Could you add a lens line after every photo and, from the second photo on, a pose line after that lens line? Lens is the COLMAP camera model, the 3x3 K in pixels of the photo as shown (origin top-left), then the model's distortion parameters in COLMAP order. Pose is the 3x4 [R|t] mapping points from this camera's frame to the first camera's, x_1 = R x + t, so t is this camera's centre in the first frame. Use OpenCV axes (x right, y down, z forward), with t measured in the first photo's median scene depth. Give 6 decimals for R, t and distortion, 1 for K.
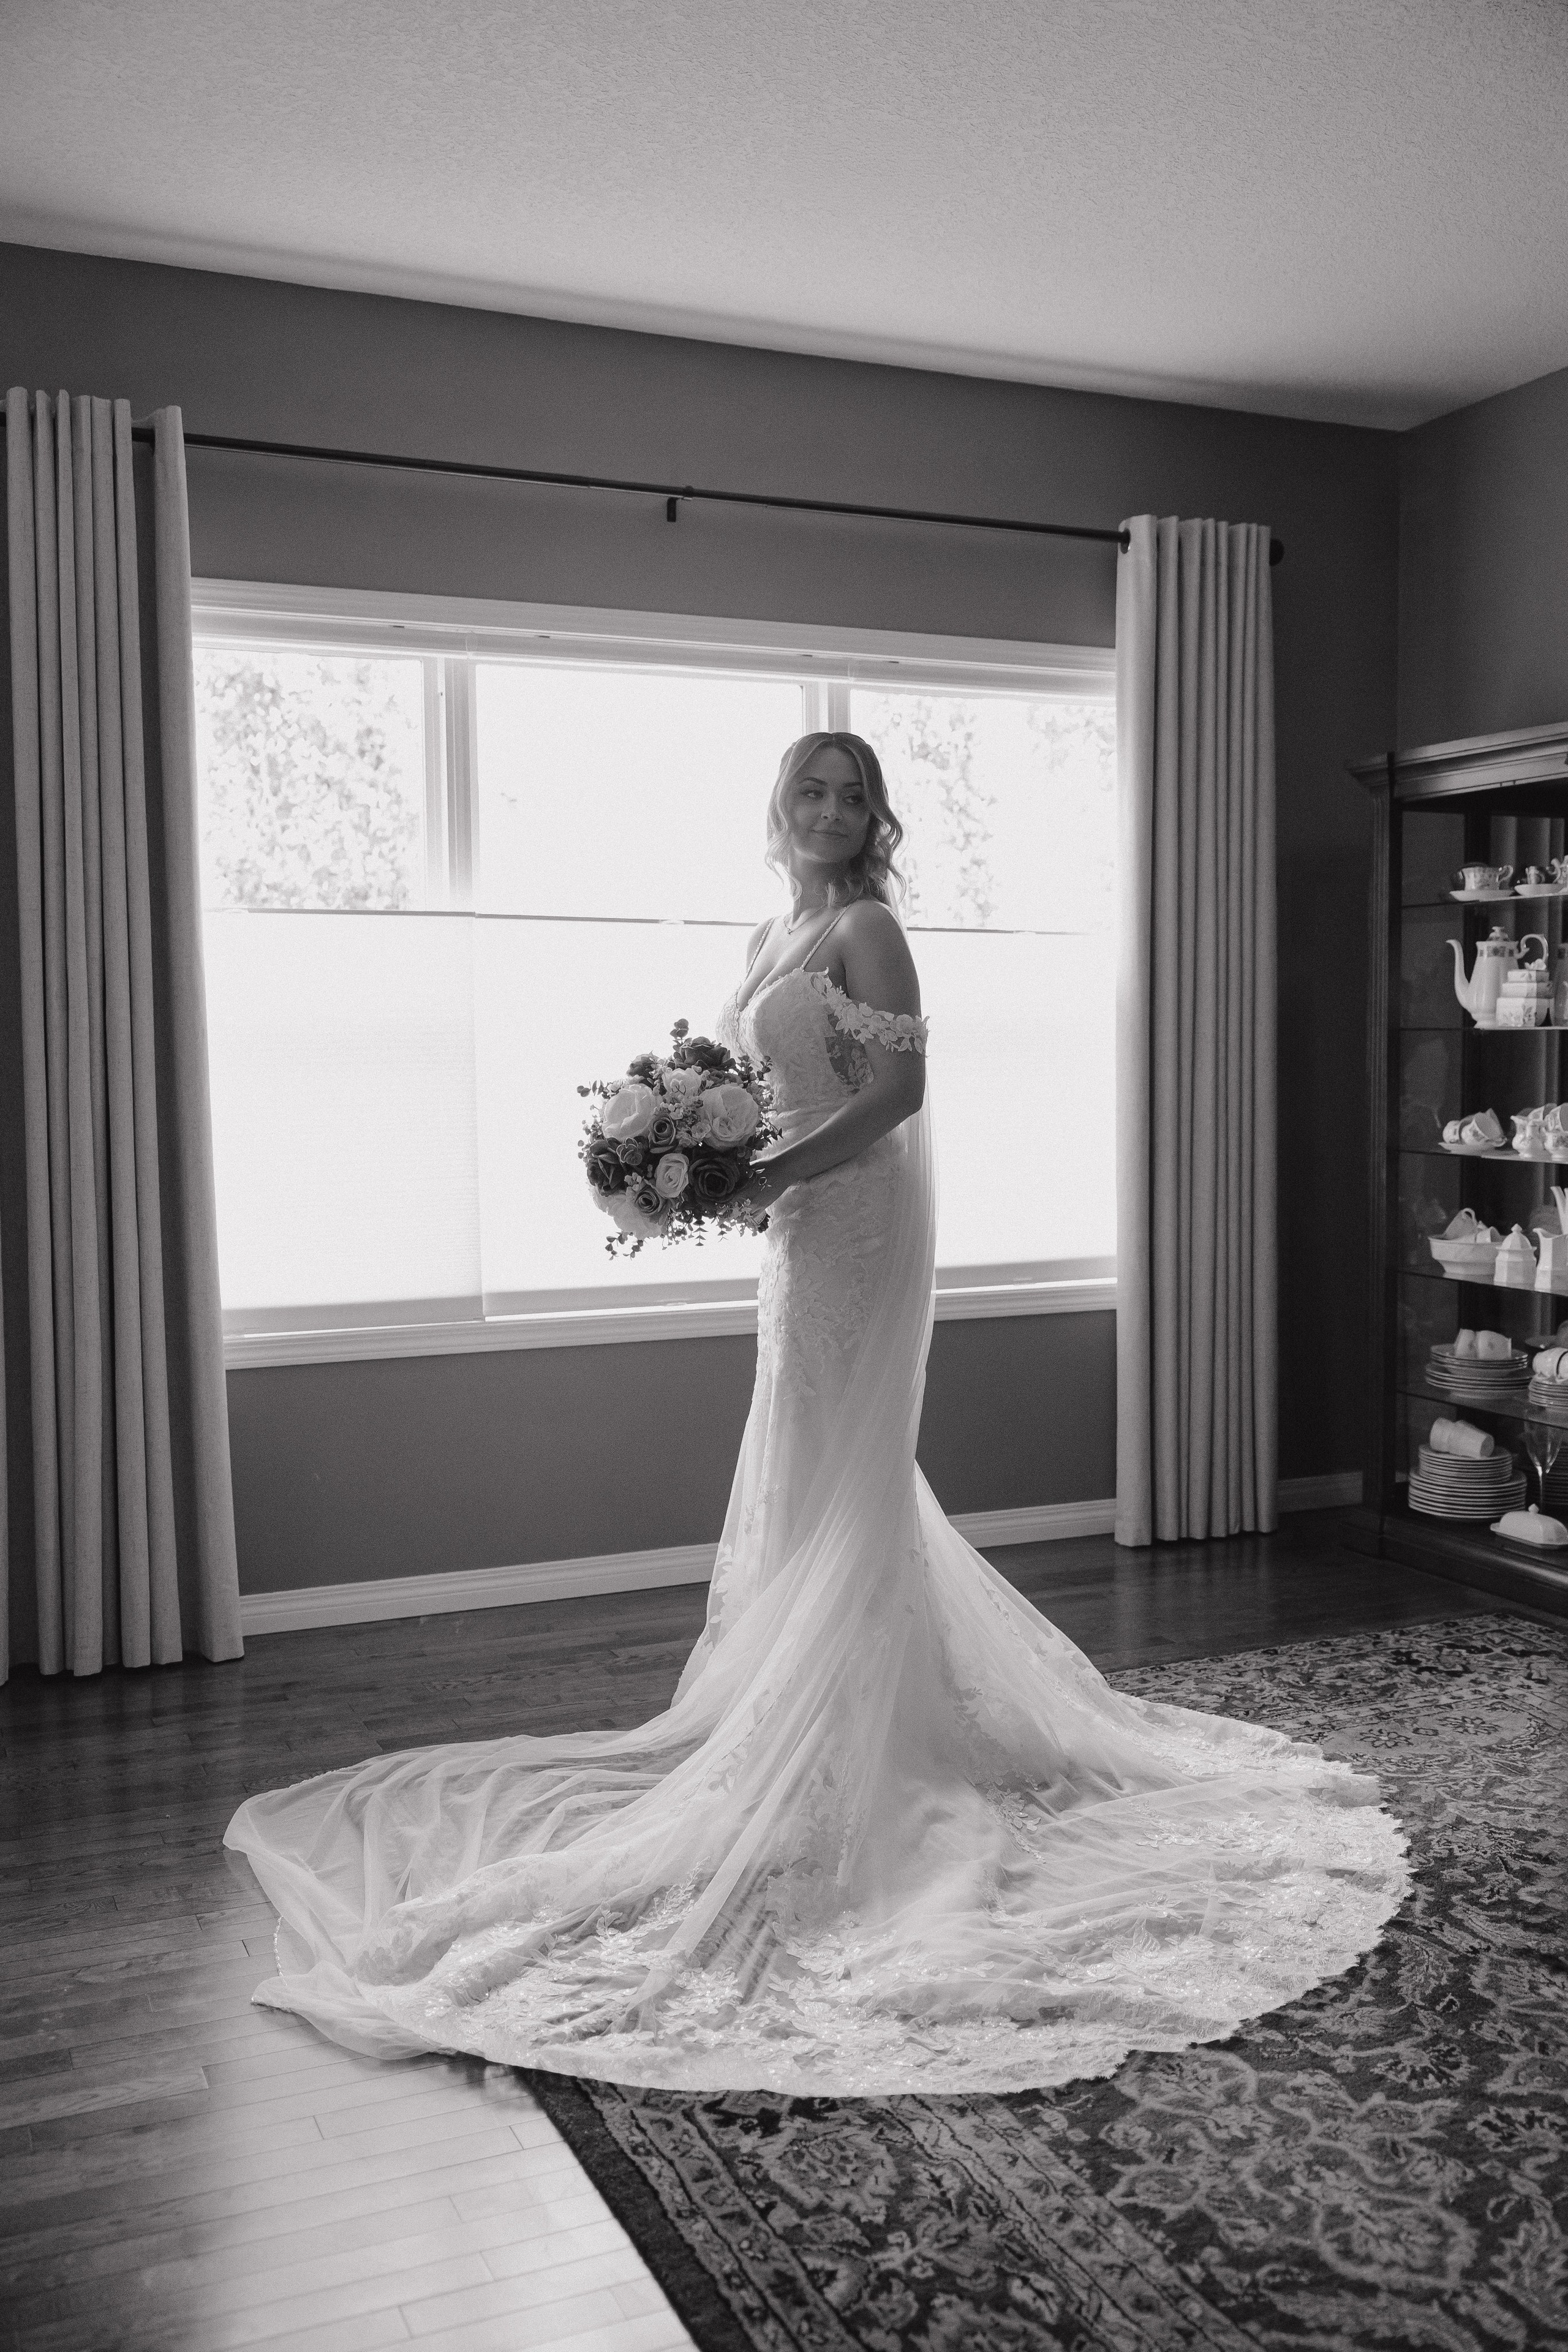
lens RADIAL K [[2150.9, 0, 784.0], [0, 2150.9, 1176.0], [0, 0, 1]] dist [0.002209, 0.019067]
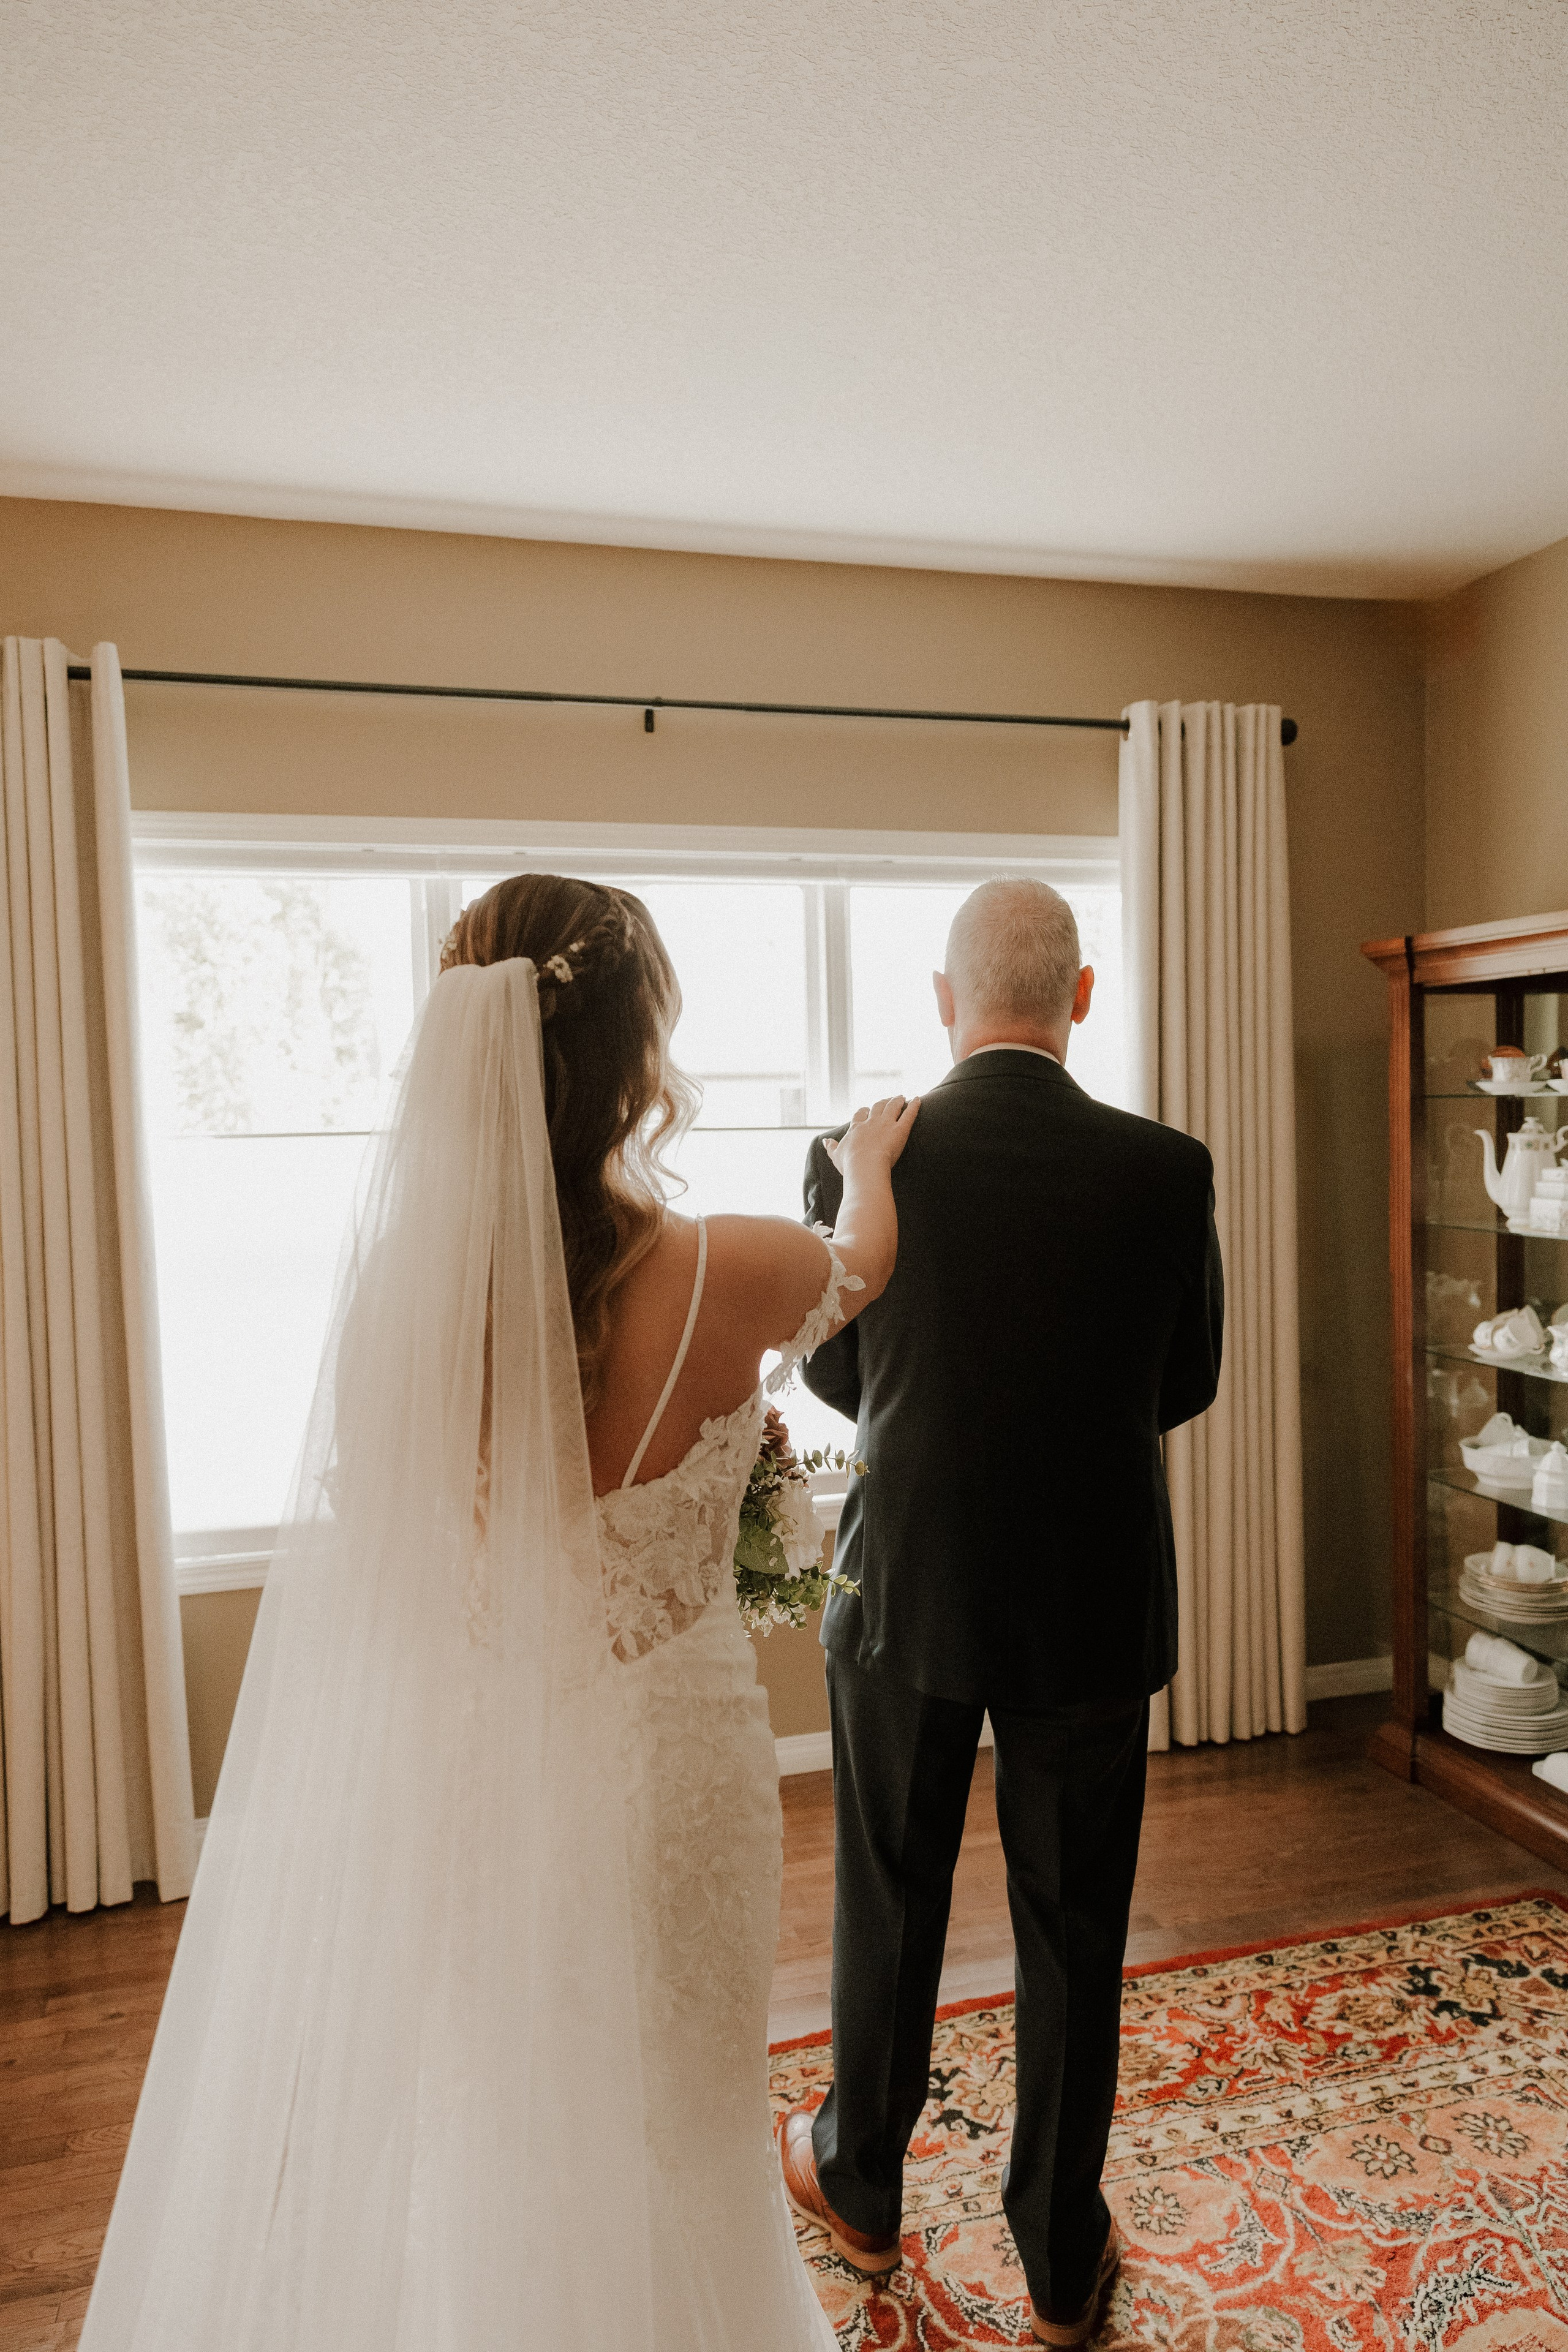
lens RADIAL K [[1586.1, 0, 784.0], [0, 1586.1, 1176.0], [0, 0, 1]] dist [0.007612, 0.002928]
pose [[0.989674, -0.009161, -0.143040, 0.109443], [0.006239, 0.999763, -0.020864, -0.078938], [0.143197, 0.019756, 0.989497, 0.271856]]
